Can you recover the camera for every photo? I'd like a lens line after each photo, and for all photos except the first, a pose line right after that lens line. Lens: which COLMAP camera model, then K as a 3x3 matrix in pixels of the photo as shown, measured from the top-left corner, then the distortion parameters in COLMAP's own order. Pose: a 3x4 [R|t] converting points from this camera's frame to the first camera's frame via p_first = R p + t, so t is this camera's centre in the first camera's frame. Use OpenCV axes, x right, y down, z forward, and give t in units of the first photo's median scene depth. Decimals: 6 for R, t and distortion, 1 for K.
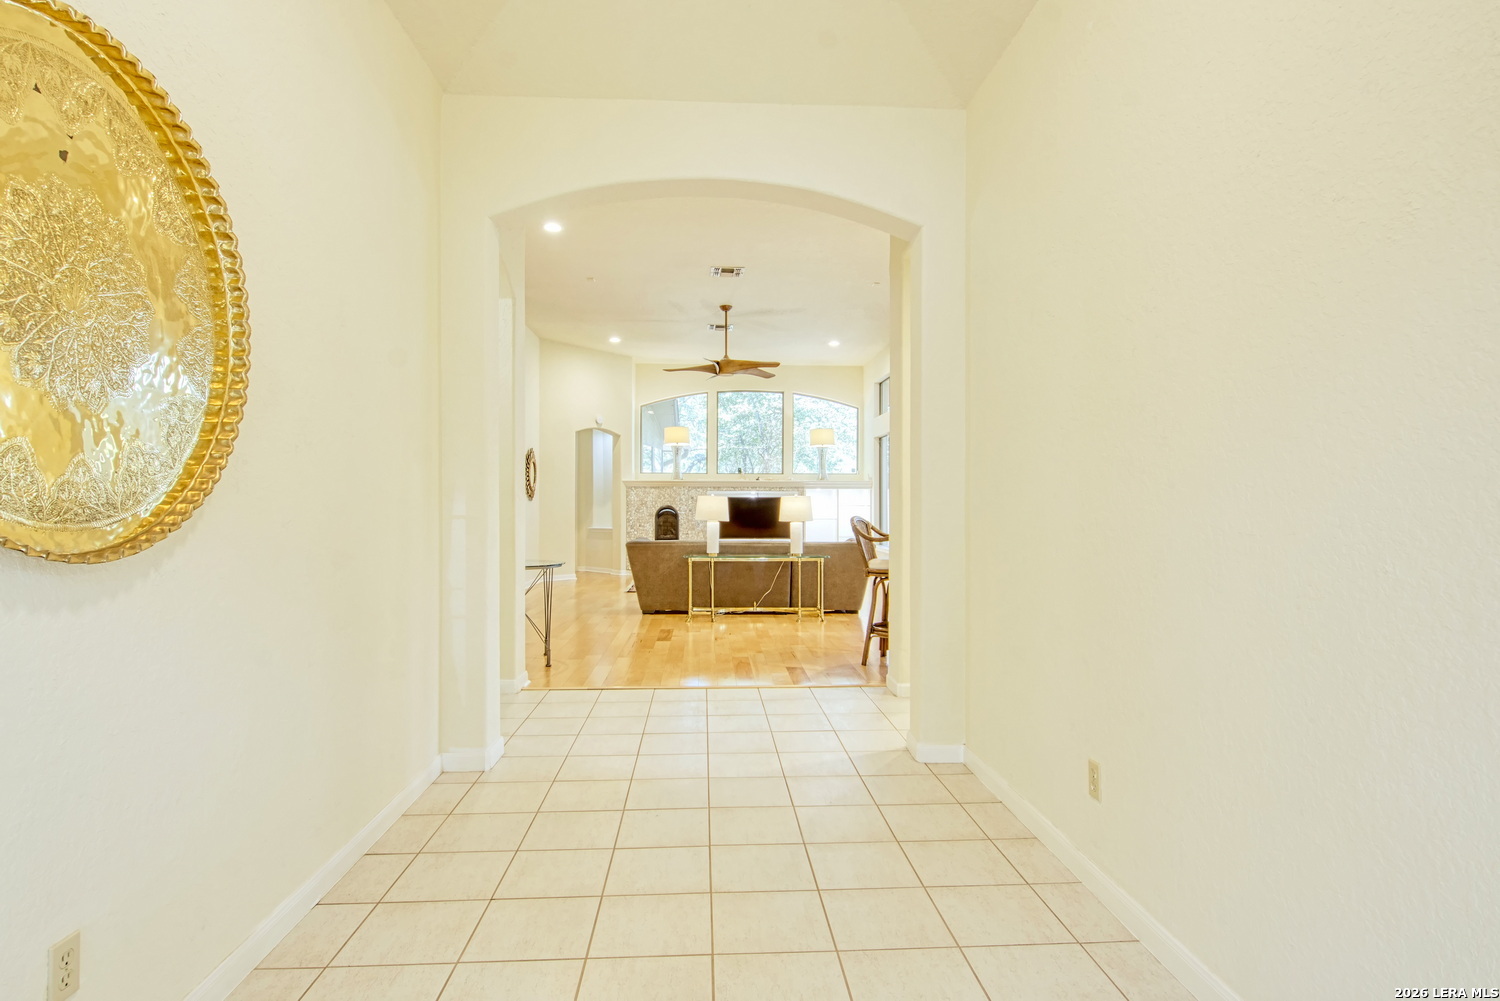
lens RADIAL K [[796.6, 0, 752.0], [0, 796.6, 498.1], [0, 0, 1]] dist [-0.007470, -0.001063]
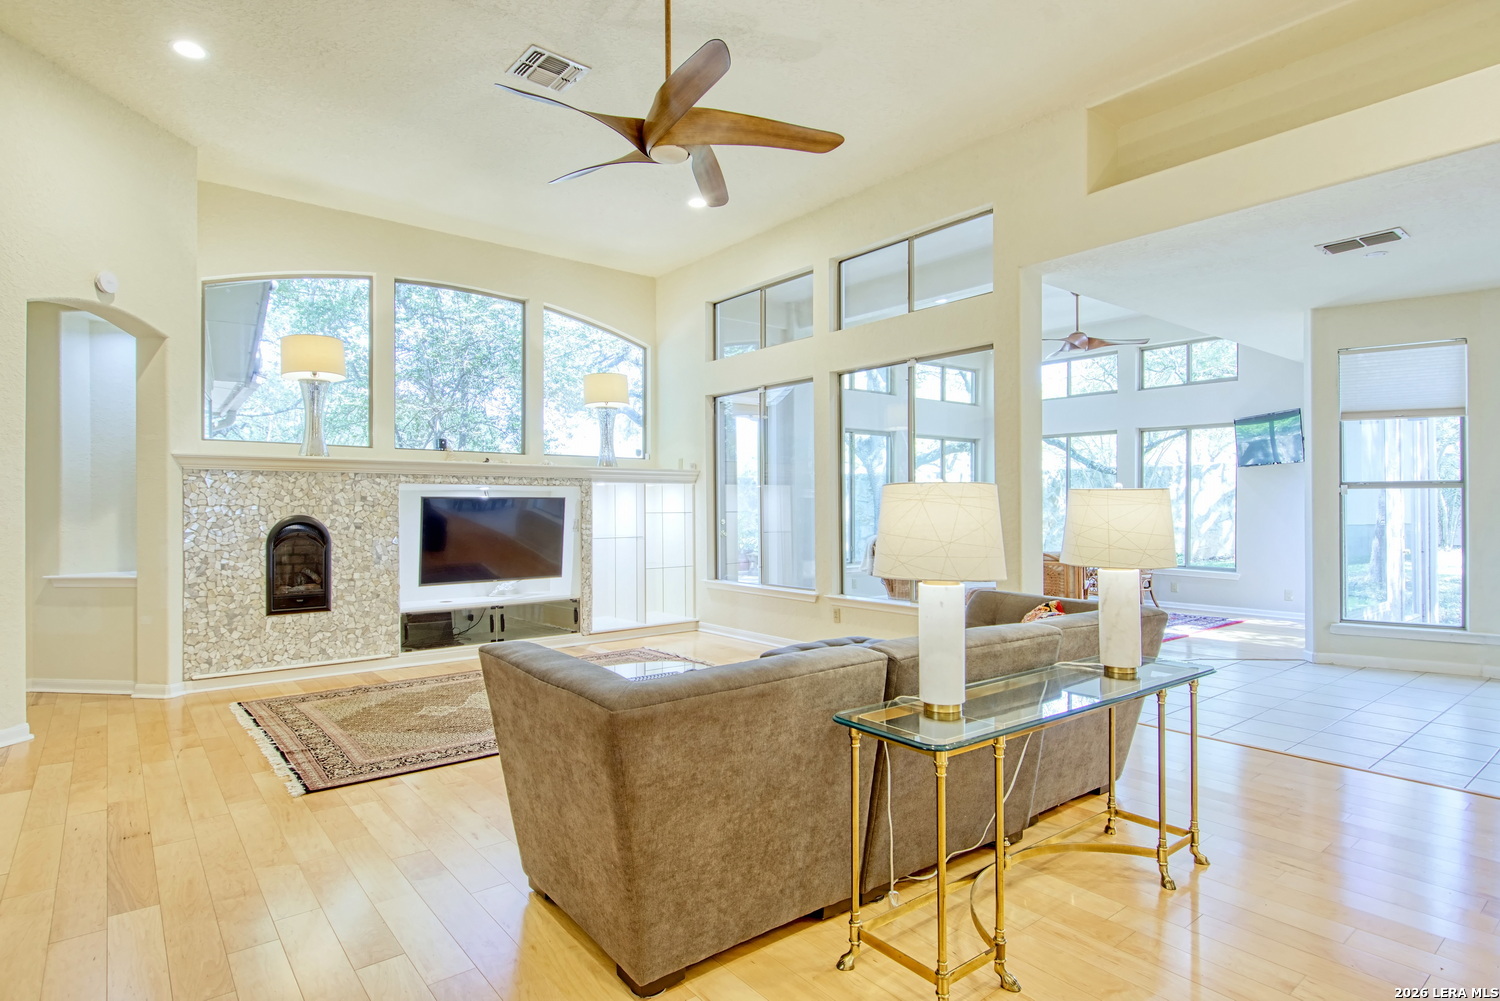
lens RADIAL K [[796.6, 0, 747.2], [0, 796.6, 498.3], [0, 0, 1]] dist [-0.007470, -0.001063]
pose [[0.808884, -0.002047, 0.587964, -0.162237], [0.013720, 0.999787, -0.015395, 0.009663], [-0.587808, 0.020520, 0.808740, 0.511733]]
